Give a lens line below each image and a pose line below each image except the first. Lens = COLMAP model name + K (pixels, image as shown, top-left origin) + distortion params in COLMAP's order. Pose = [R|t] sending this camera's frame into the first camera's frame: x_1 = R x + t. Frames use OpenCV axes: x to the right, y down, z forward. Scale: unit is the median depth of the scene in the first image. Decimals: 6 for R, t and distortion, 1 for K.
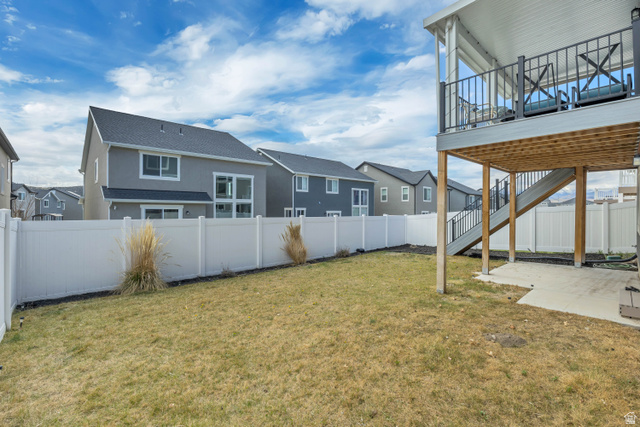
lens RADIAL K [[296.2, 0, 312.1], [0, 296.2, 210.9], [0, 0, 1]] dist [-0.001685, -0.000184]
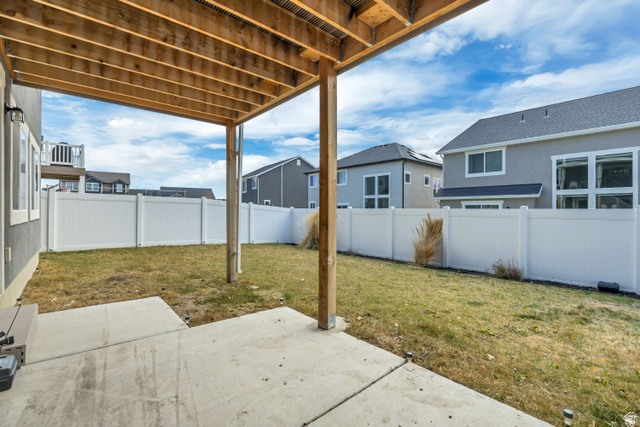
lens RADIAL K [[296.2, 0, 312.1], [0, 296.2, 210.9], [0, 0, 1]] dist [-0.001685, -0.000184]
pose [[-0.028642, 0.000636, -0.999590, 0.539258], [0.000455, 1.000000, 0.000624, 0.013950], [0.999590, -0.000437, -0.028642, 0.459169]]
